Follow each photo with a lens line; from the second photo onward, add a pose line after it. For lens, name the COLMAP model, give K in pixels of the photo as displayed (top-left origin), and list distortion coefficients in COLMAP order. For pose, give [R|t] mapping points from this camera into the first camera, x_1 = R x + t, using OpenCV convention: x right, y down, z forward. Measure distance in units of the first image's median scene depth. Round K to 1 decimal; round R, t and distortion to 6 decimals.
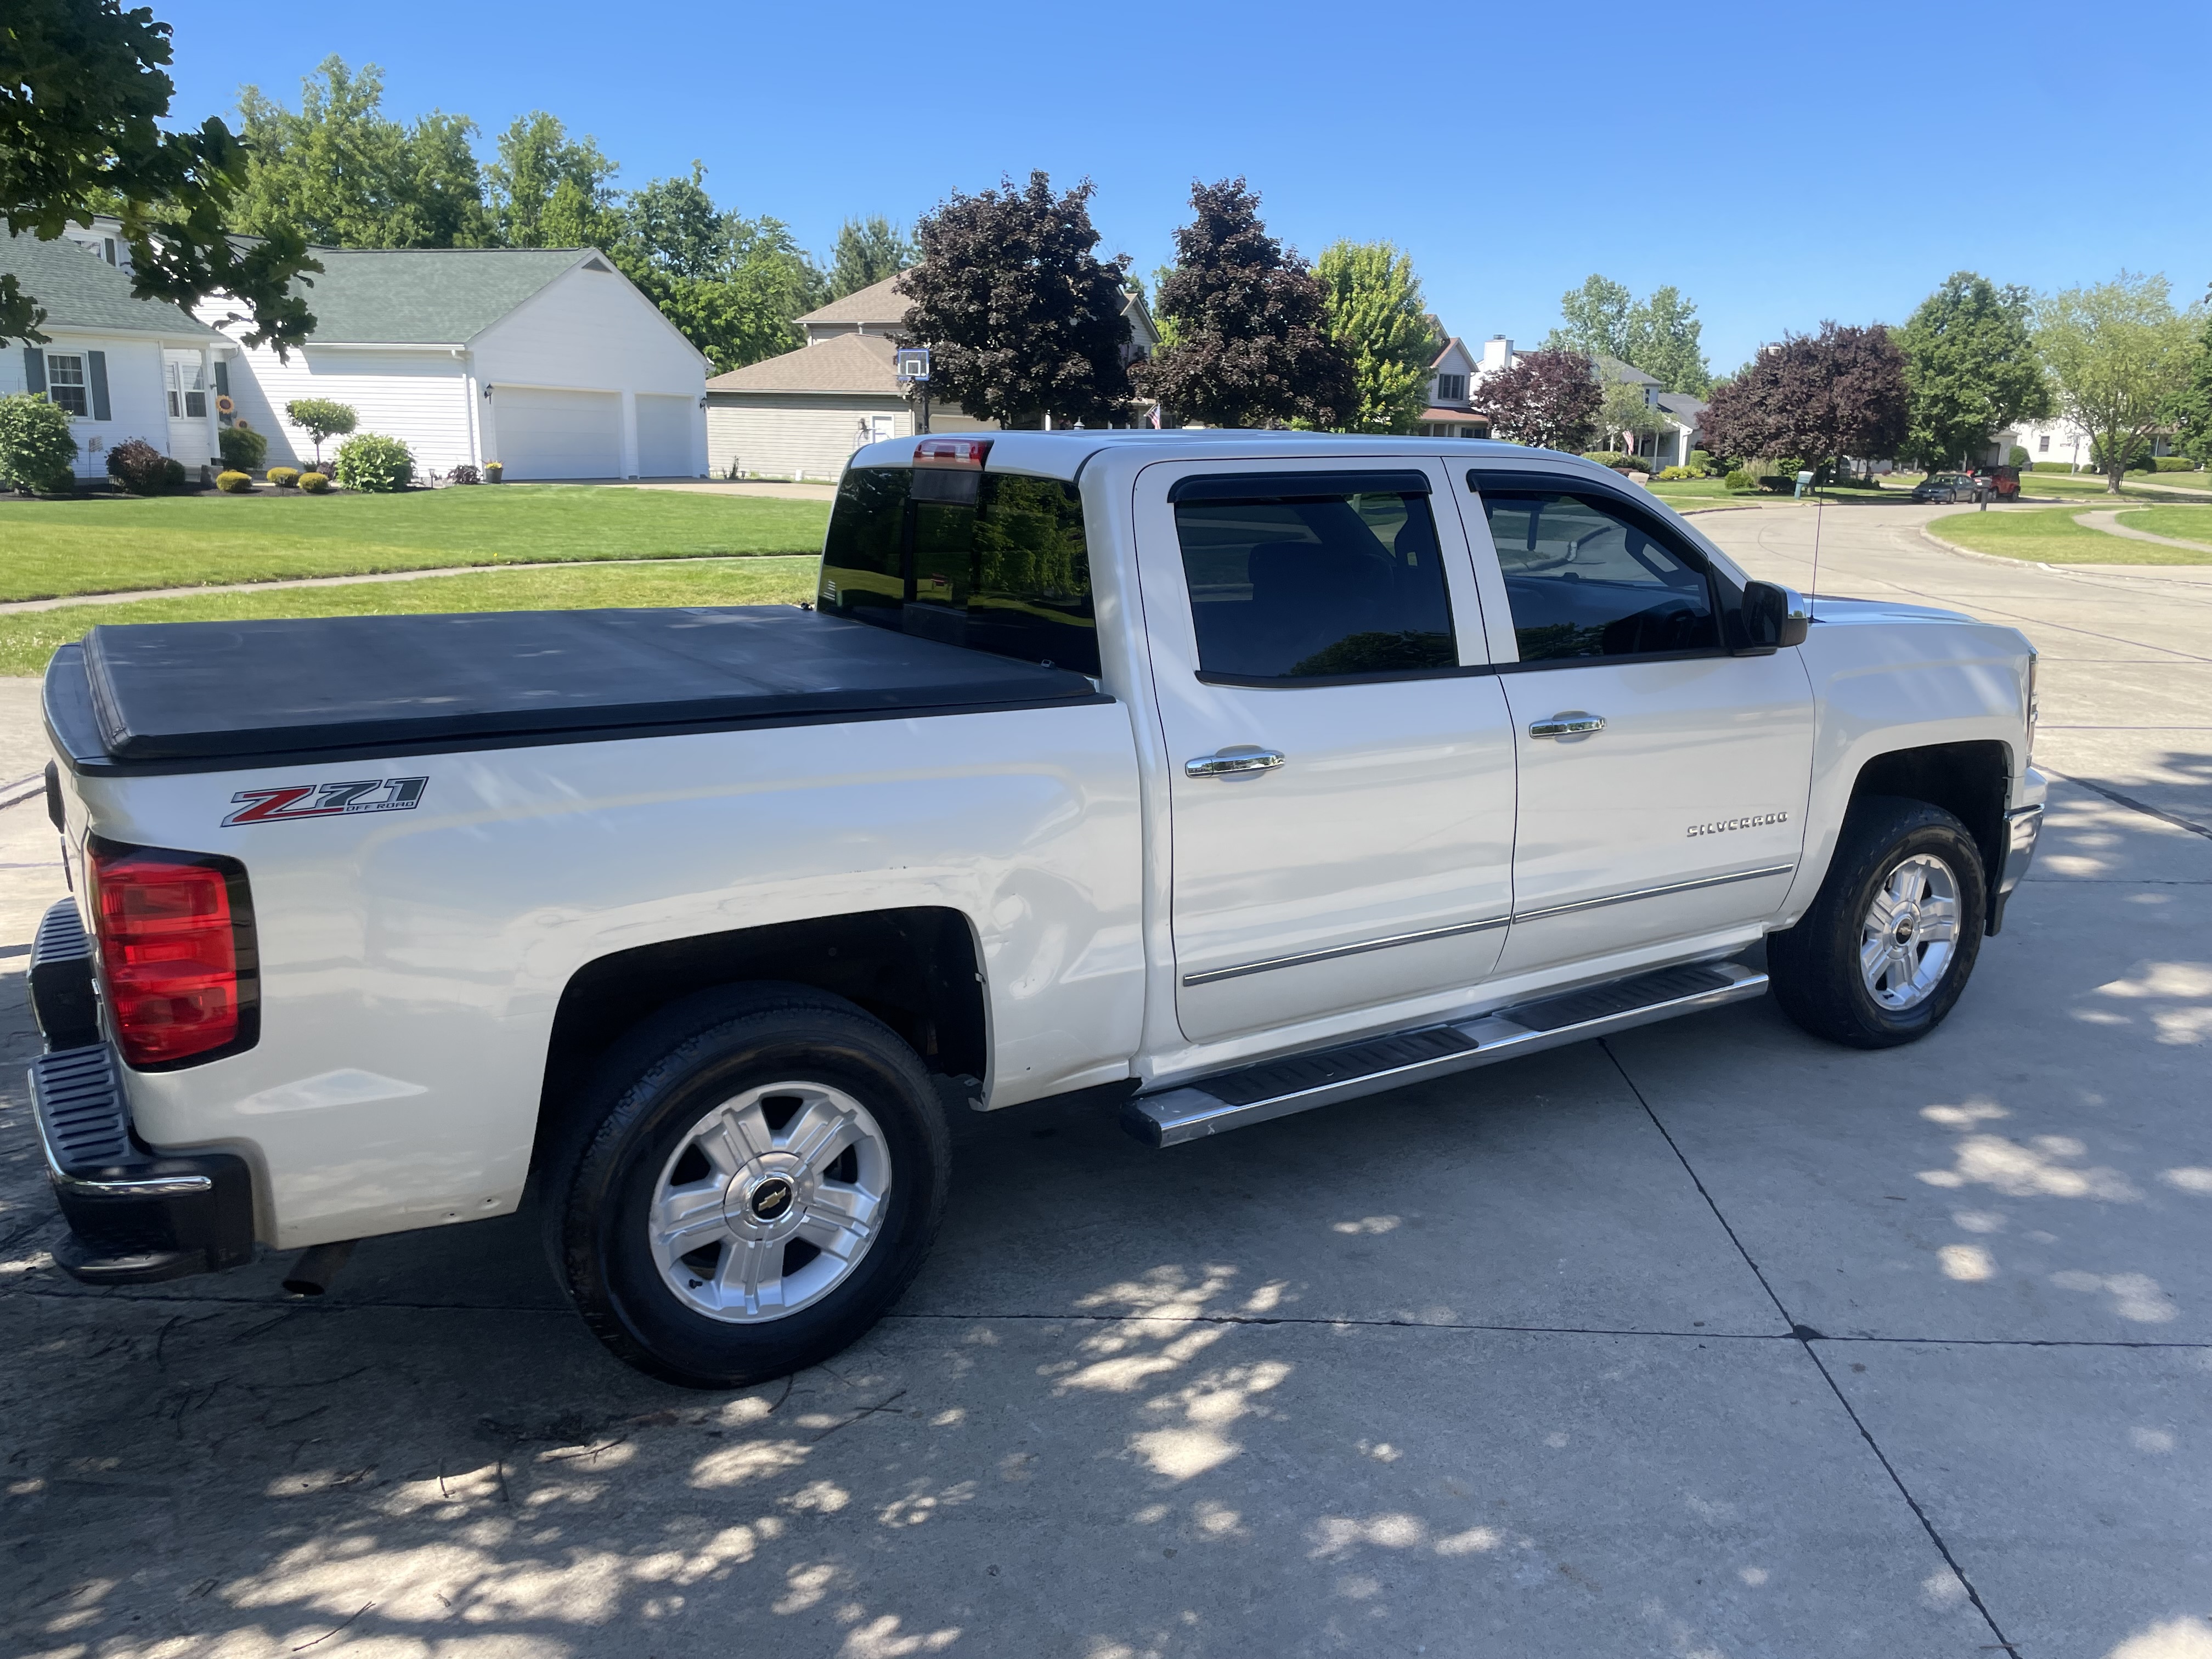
lens RADIAL K [[1675.3, 0, 1134.2], [0, 1675.3, 822.7], [0, 0, 1]] dist [0.092918, -0.126542]
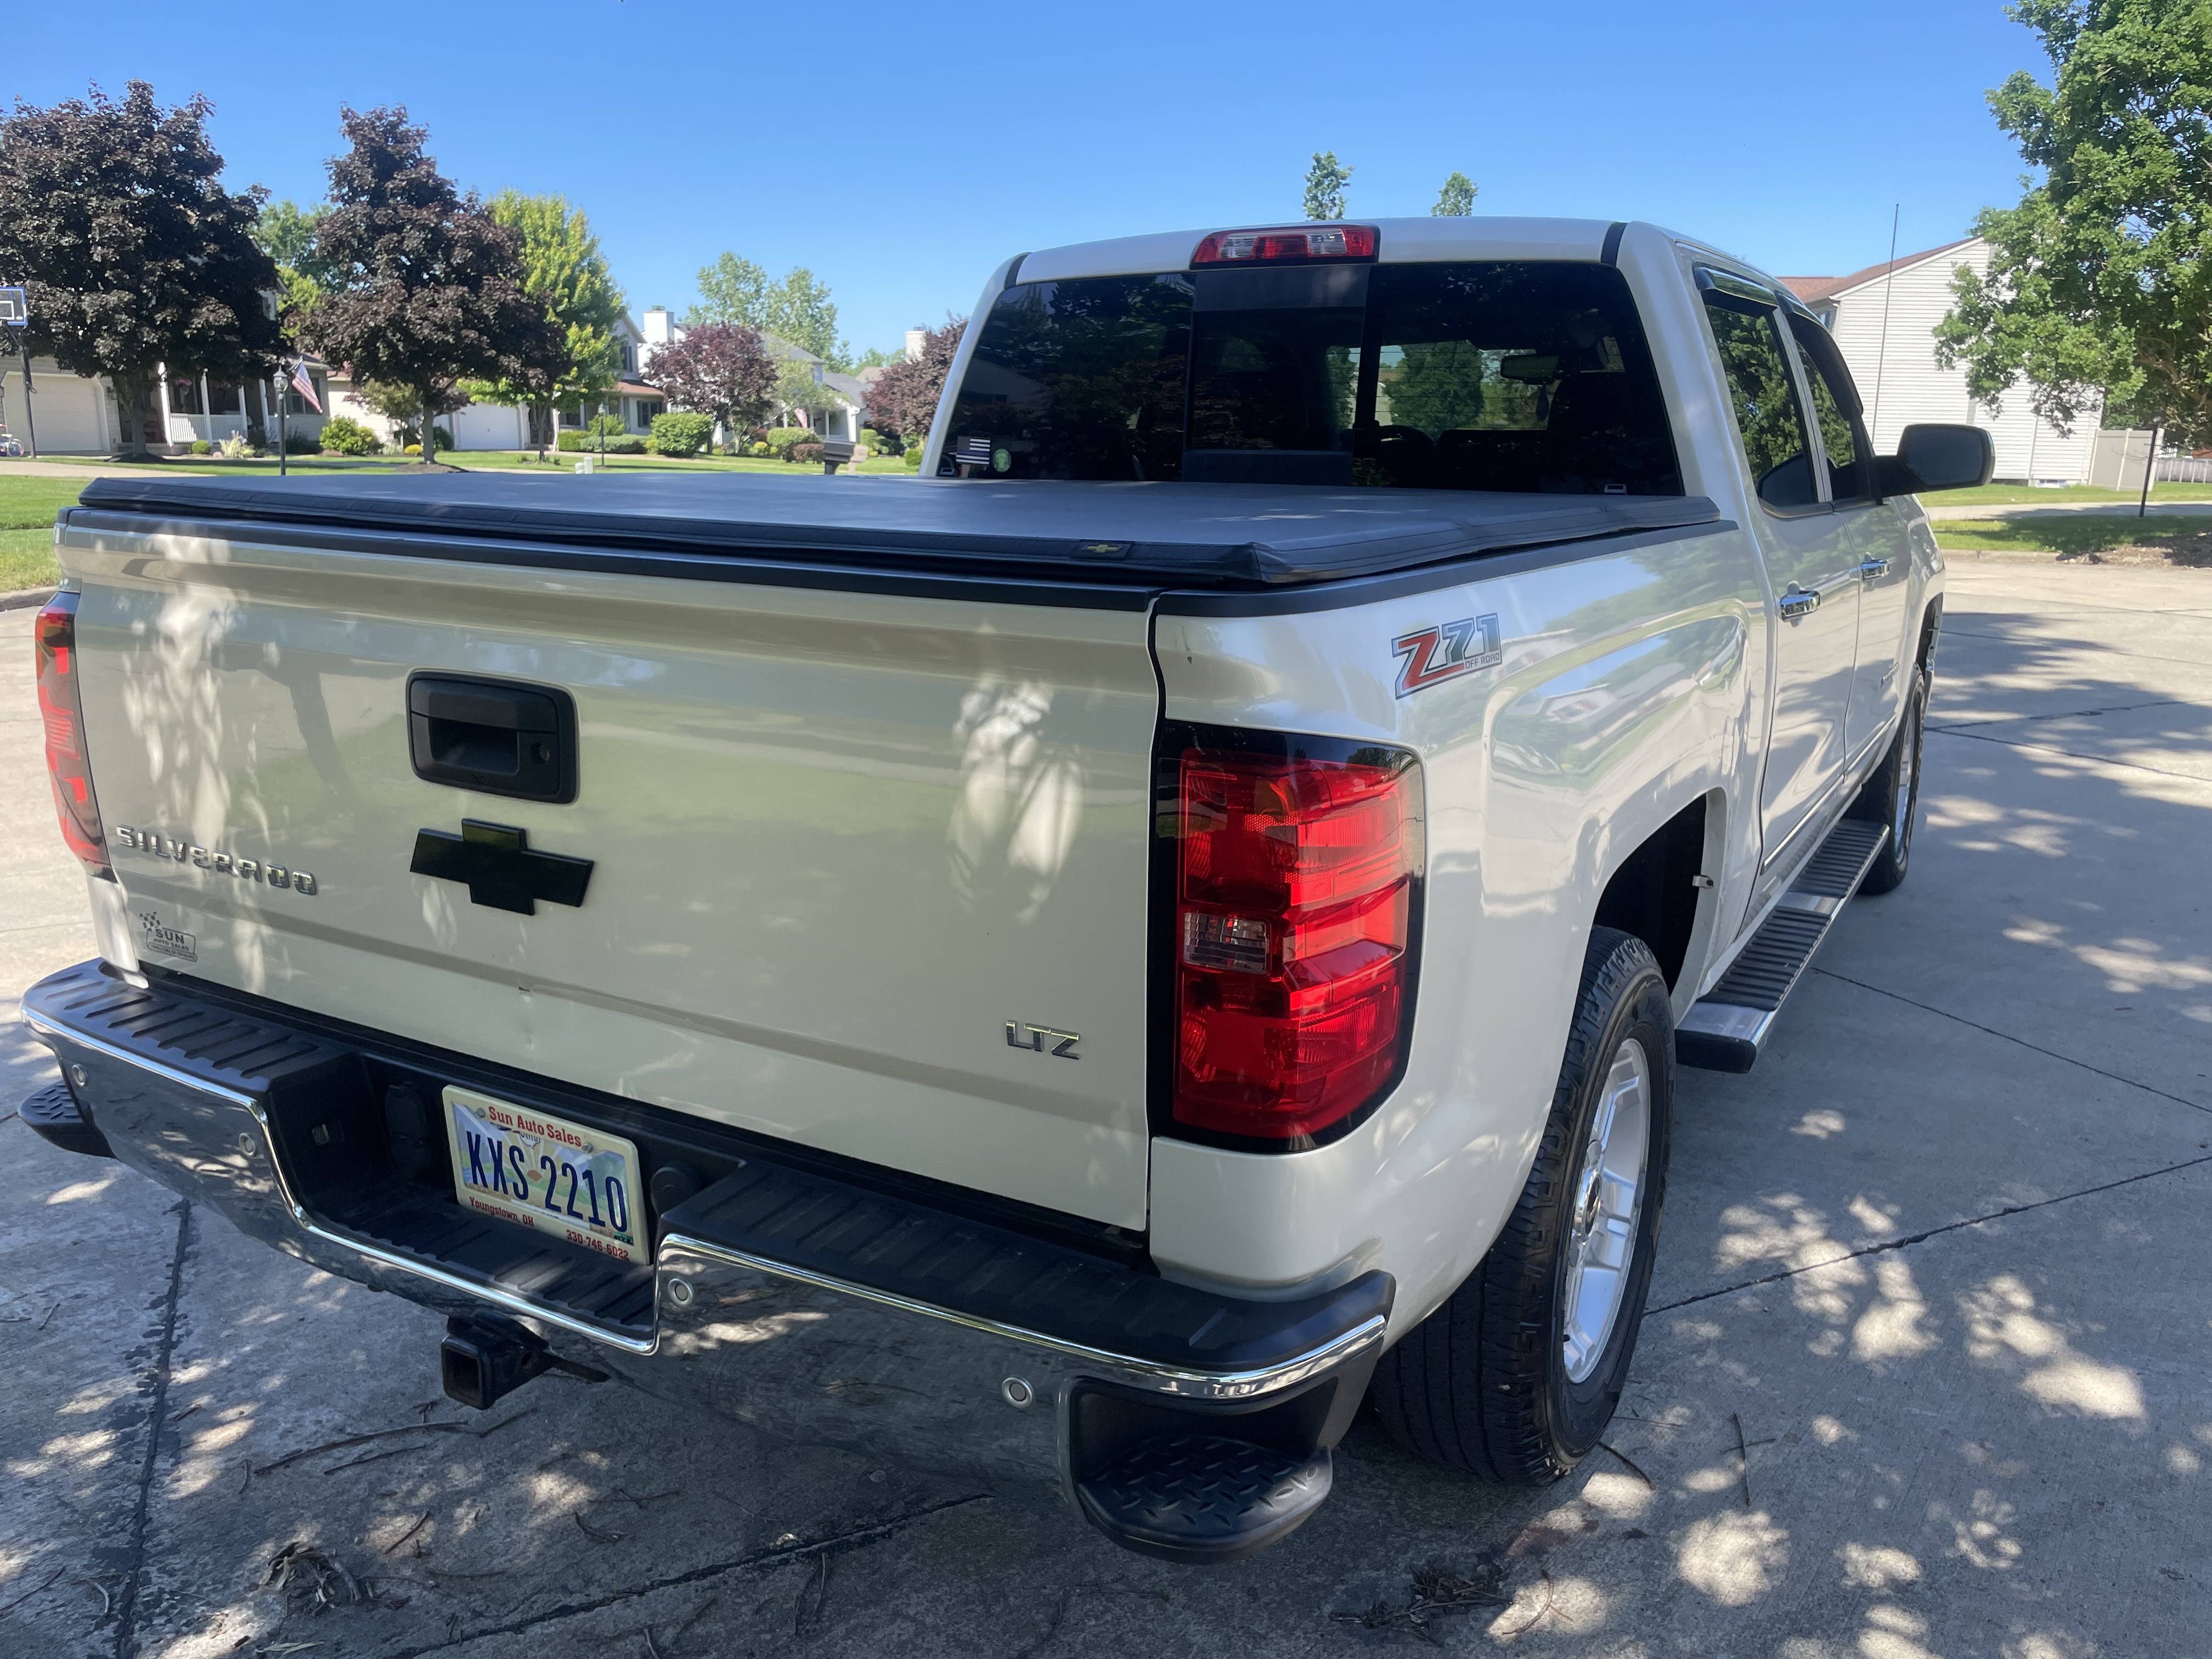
lens RADIAL K [[1696.2, 0, 1137.4], [0, 1696.2, 829.3], [0, 0, 1]] dist [0.083177, -0.118931]
pose [[0.881879, -0.106675, 0.459249, -0.050428], [0.101744, 0.994175, 0.035553, 0.001151], [-0.460366, 0.015373, 0.887596, 0.030717]]
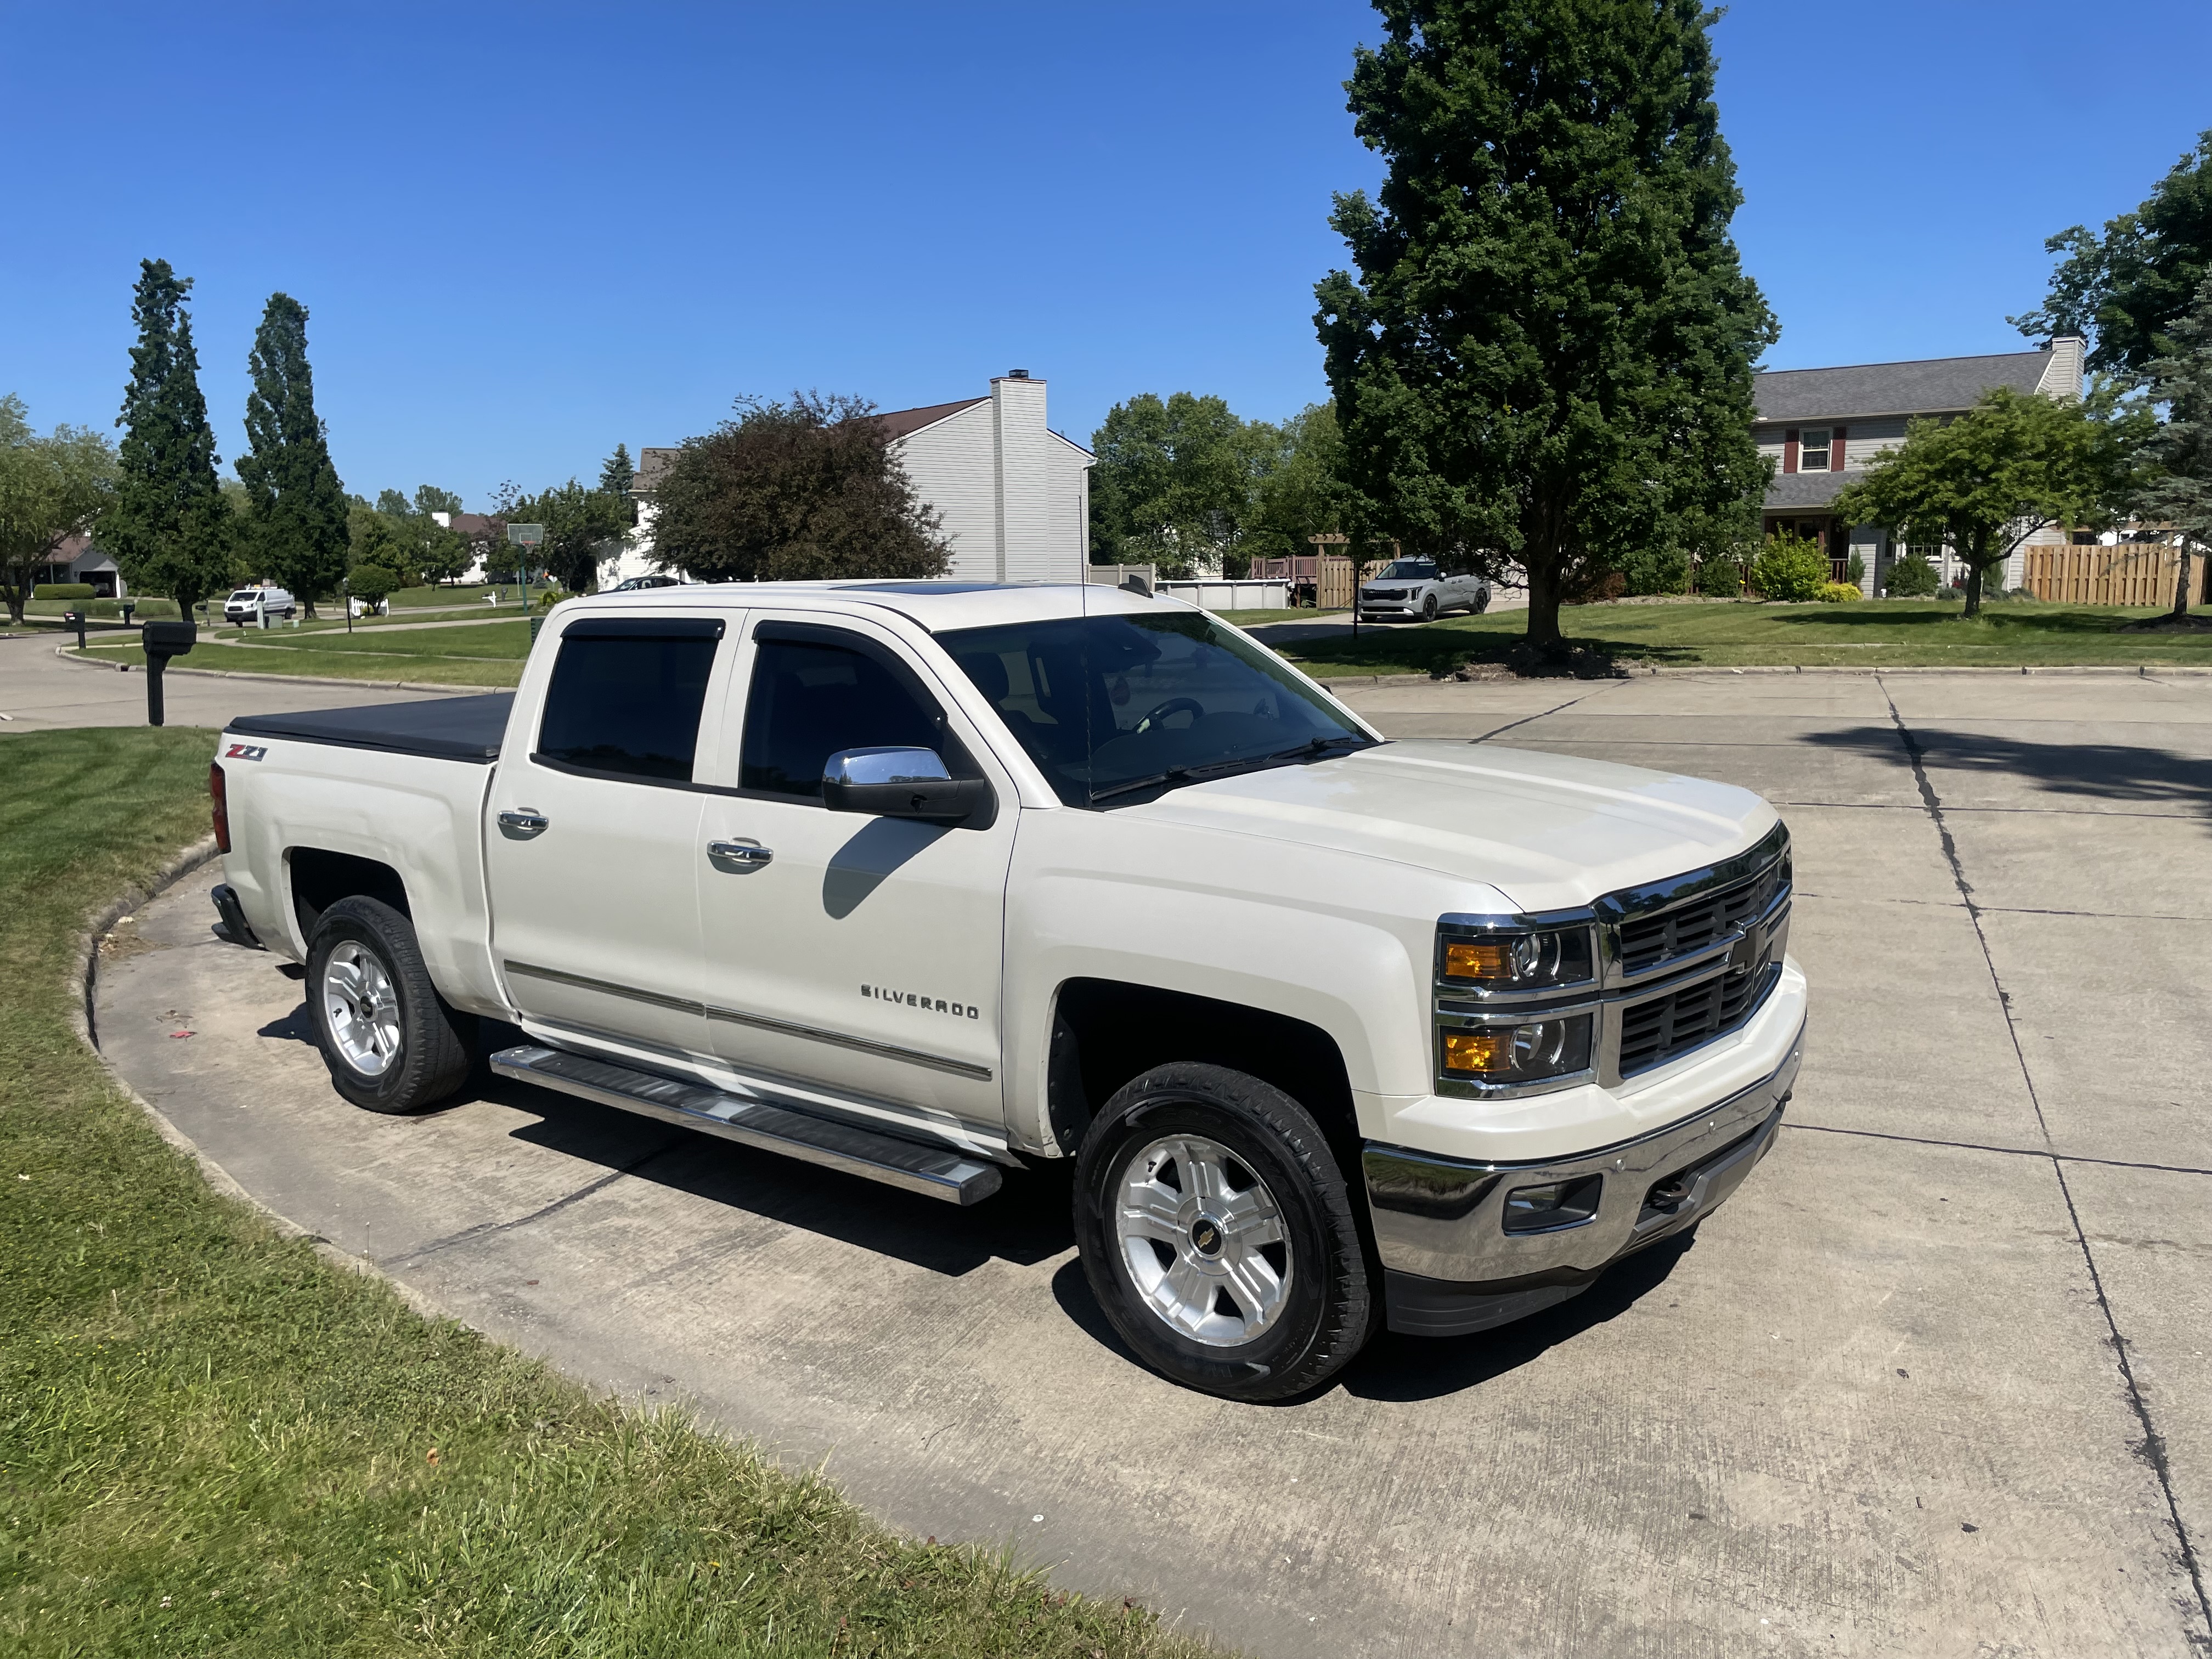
lens RADIAL K [[1675.3, 0, 1134.2], [0, 1675.3, 822.7], [0, 0, 1]] dist [0.092918, -0.126542]
pose [[0.351221, 0.135443, -0.926444, 0.124150], [-0.185452, 0.979941, 0.072958, -0.018547], [0.917742, 0.146186, 0.369294, 0.074828]]
